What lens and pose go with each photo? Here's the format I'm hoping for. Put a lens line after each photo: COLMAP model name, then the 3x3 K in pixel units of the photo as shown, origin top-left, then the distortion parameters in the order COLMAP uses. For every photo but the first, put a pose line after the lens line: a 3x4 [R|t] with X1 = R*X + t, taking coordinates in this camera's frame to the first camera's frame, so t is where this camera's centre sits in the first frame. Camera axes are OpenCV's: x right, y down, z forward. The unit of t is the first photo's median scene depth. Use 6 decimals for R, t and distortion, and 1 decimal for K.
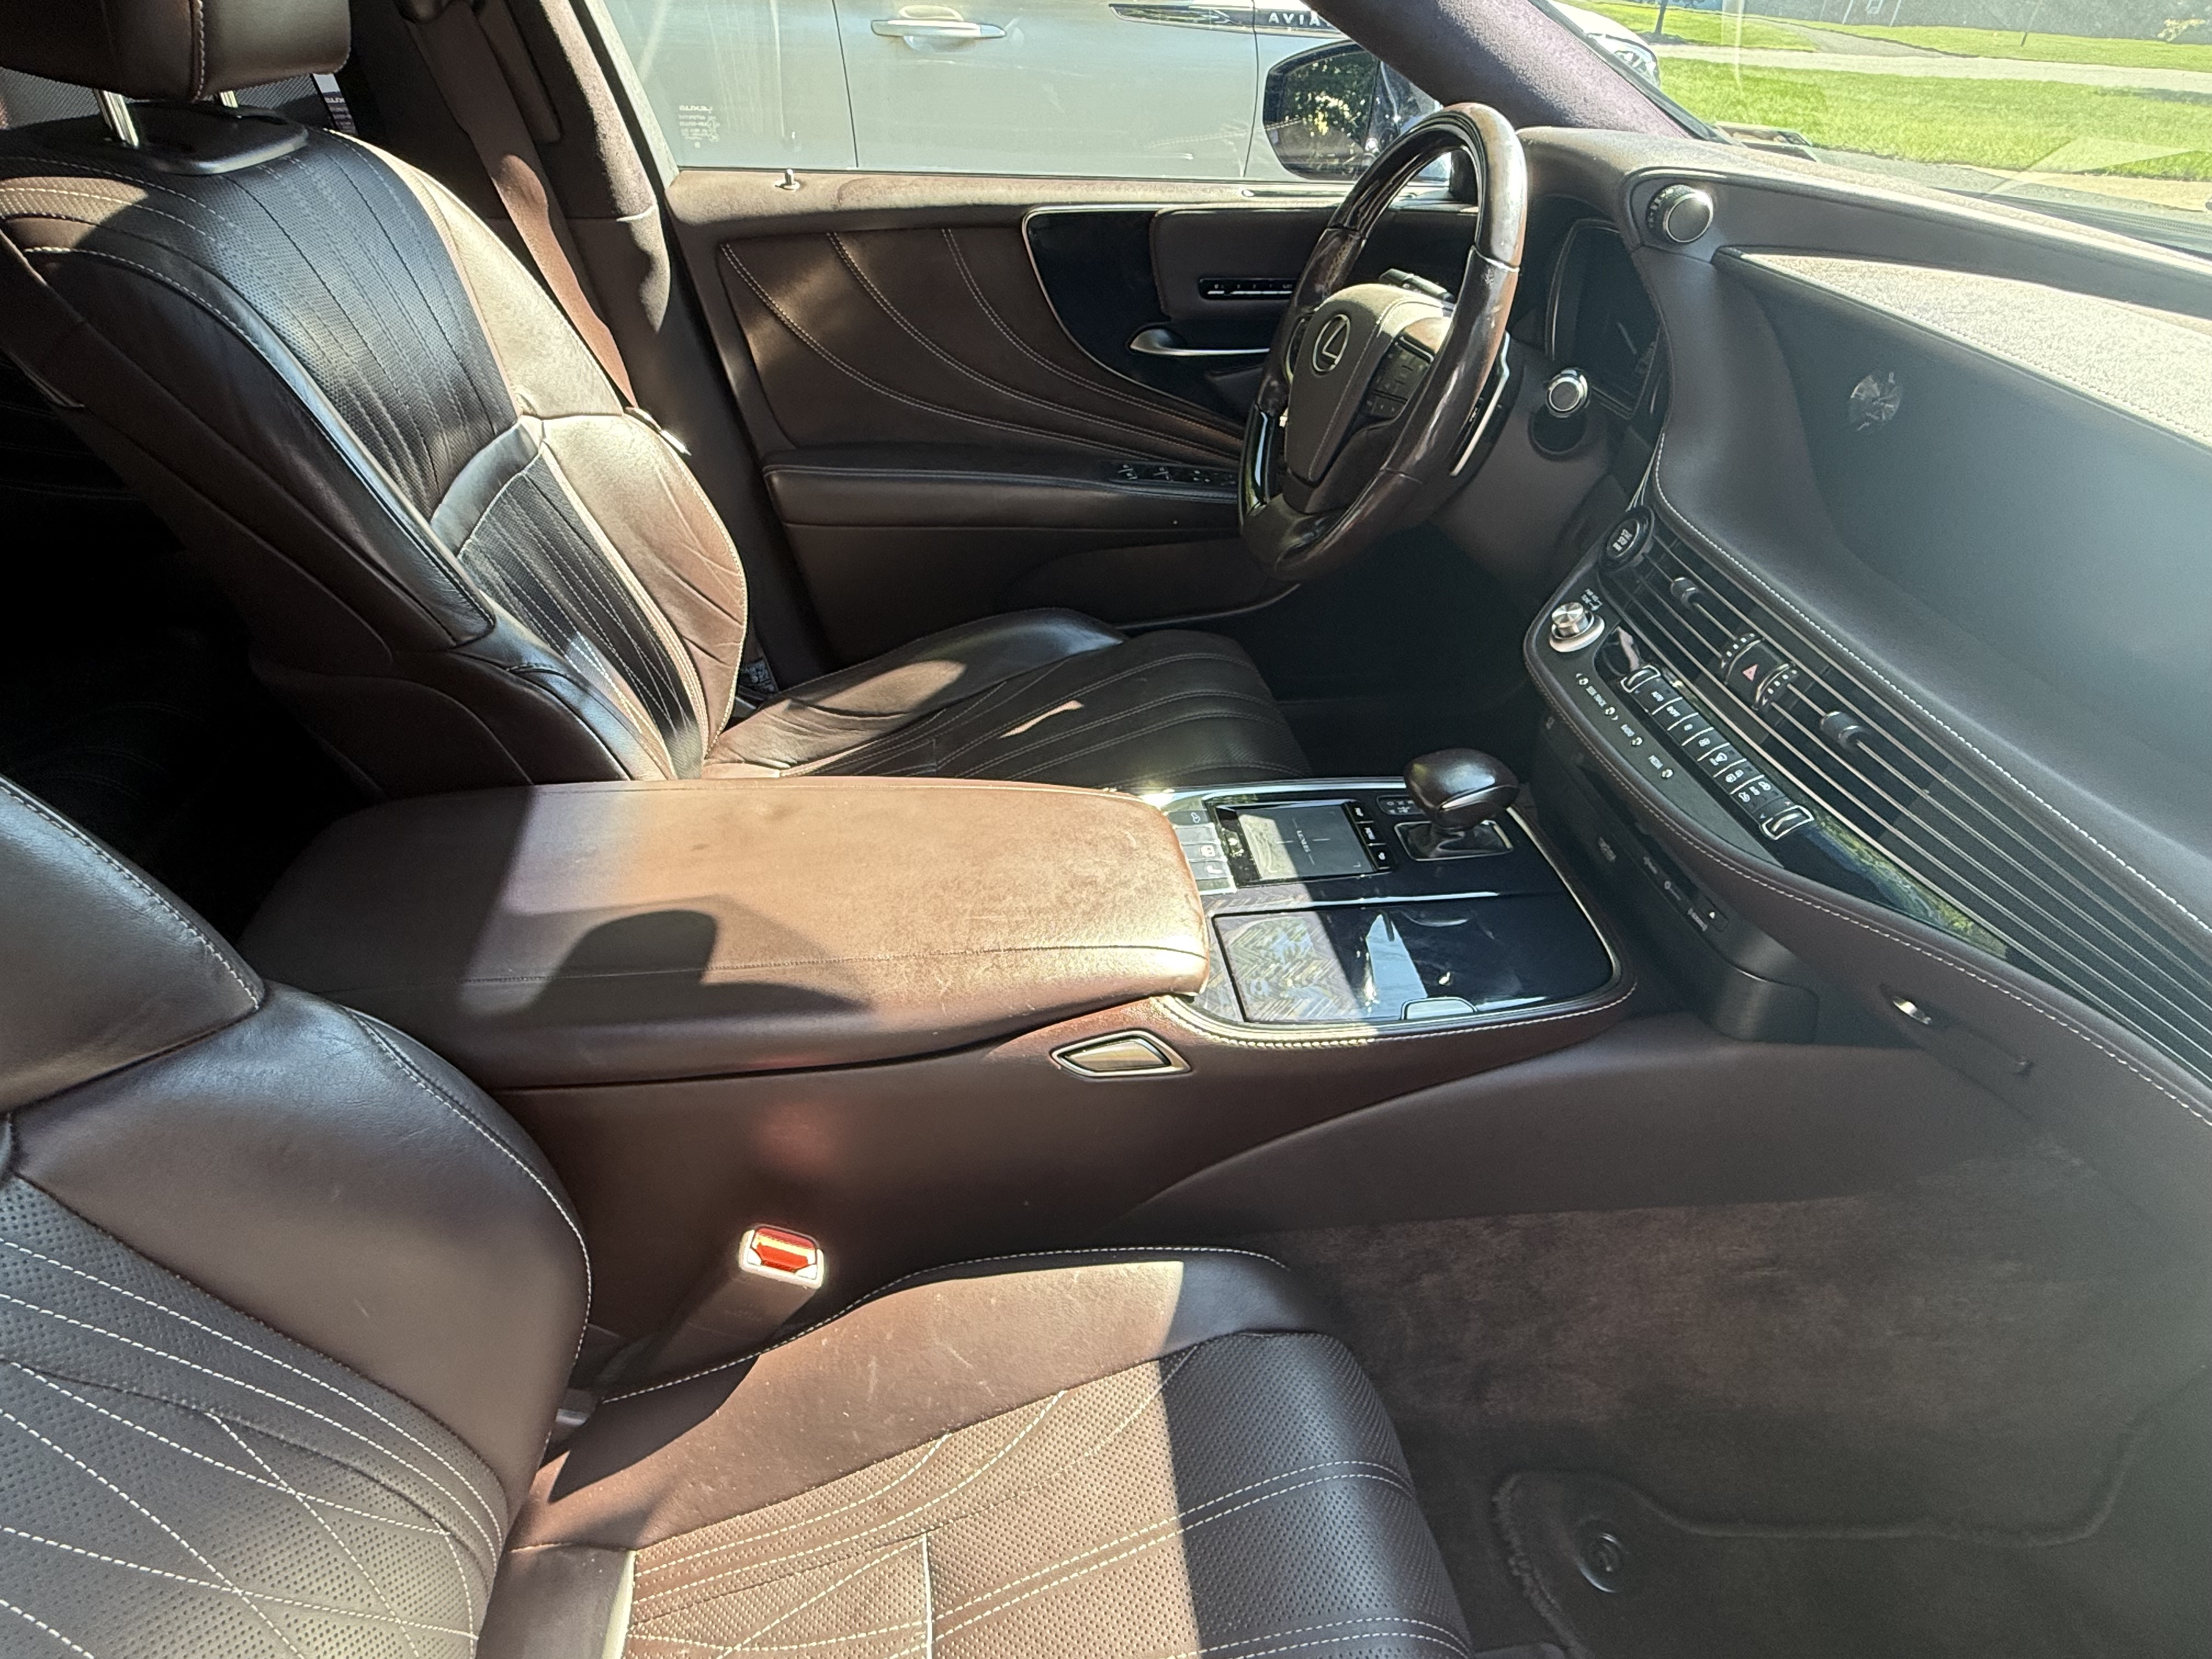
lens RADIAL K [[1261.8, 0, 1104.6], [0, 1261.8, 822.8], [0, 0, 1]] dist [-0.003060, 0.005238]
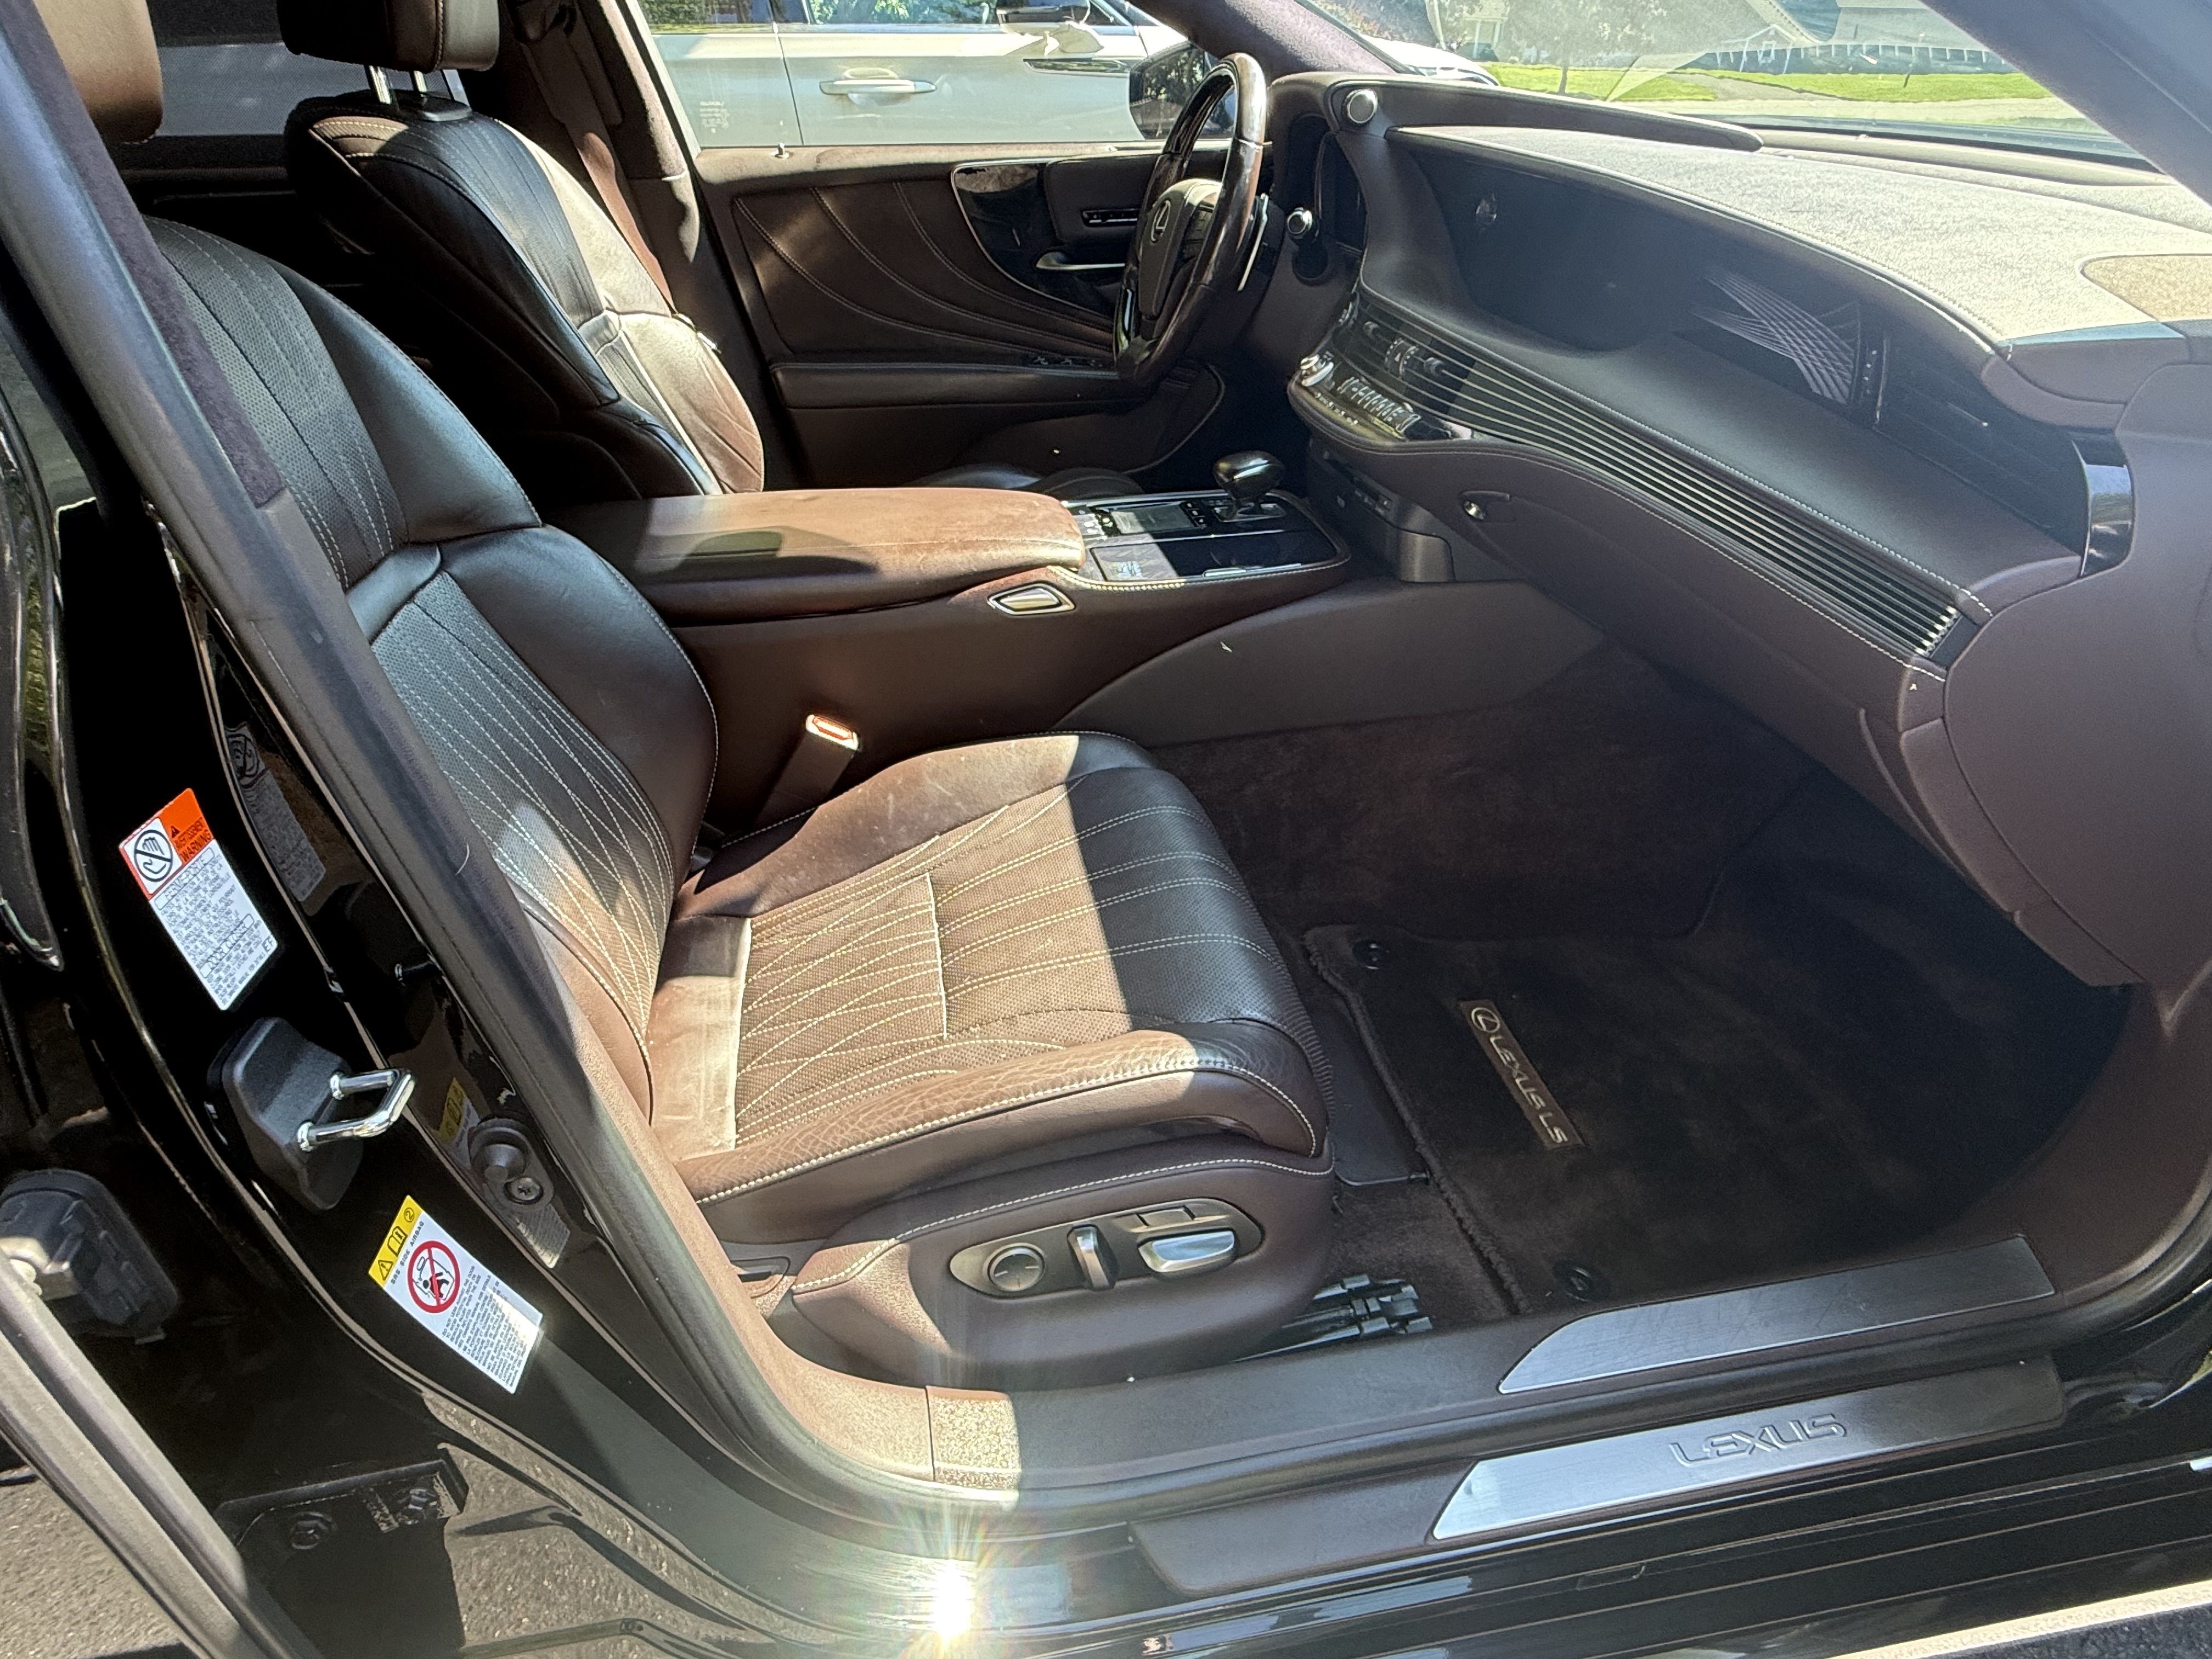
lens RADIAL K [[1261.8, 0, 1106.9], [0, 1261.8, 824.9], [0, 0, 1]] dist [-0.003060, 0.005238]
pose [[0.997928, -0.060097, 0.022963, 0.045507], [0.061137, 0.996991, -0.047660, 0.458848], [-0.020030, 0.048965, 0.998600, -0.517704]]
